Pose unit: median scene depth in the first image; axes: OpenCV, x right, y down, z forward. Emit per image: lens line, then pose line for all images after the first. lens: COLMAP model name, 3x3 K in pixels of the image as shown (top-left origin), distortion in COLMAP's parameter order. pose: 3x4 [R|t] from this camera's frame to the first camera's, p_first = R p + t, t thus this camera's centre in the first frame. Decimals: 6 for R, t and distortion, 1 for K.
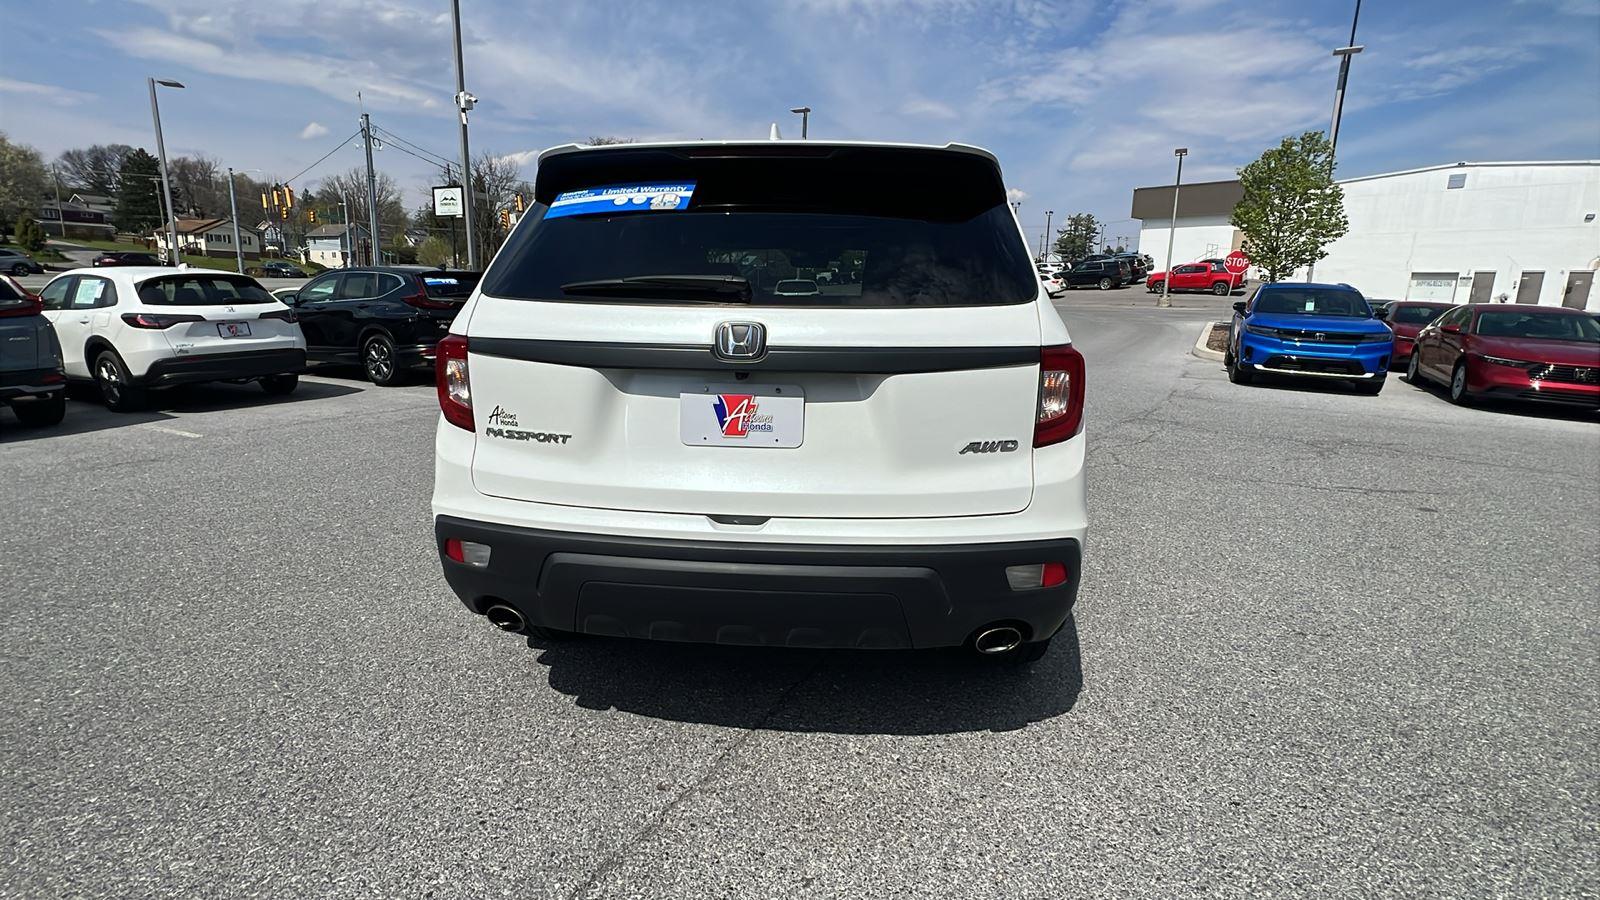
lens RADIAL K [[731.7, 0, 796.2], [0, 731.7, 451.3], [0, 0, 1]] dist [-0.000236, -0.001870]
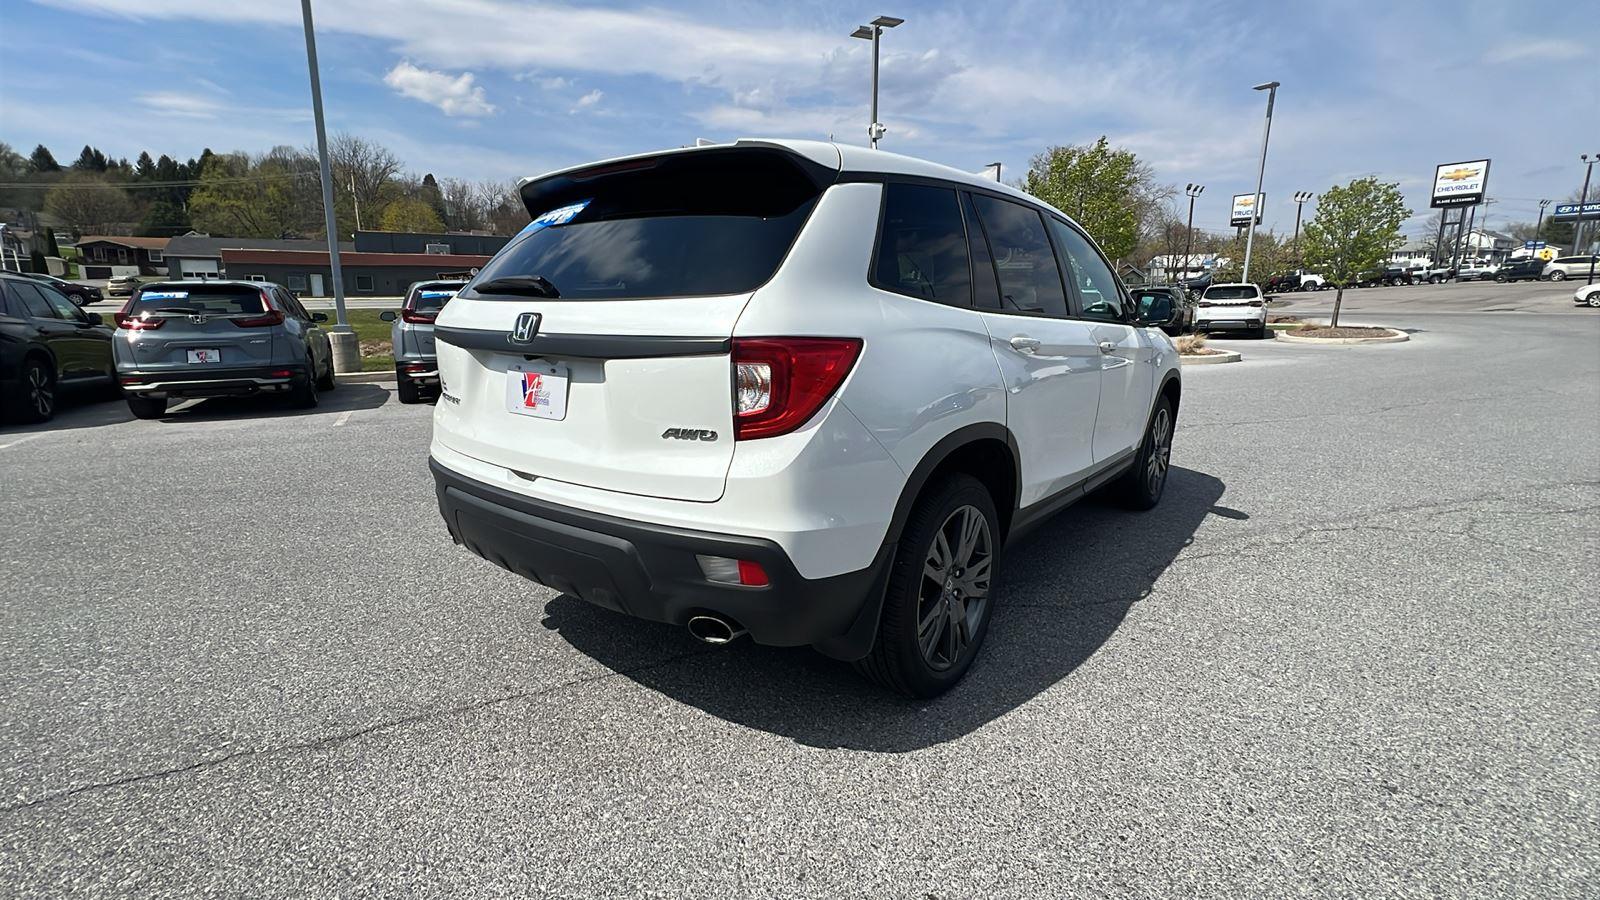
lens RADIAL K [[731.7, 0, 799.3], [0, 731.7, 451.2], [0, 0, 1]] dist [-0.000236, -0.001870]
pose [[0.834231, 0.099751, -0.542318, 0.257296], [-0.107848, 0.994023, 0.016936, -0.004496], [0.540766, 0.044360, 0.840003, 0.060580]]
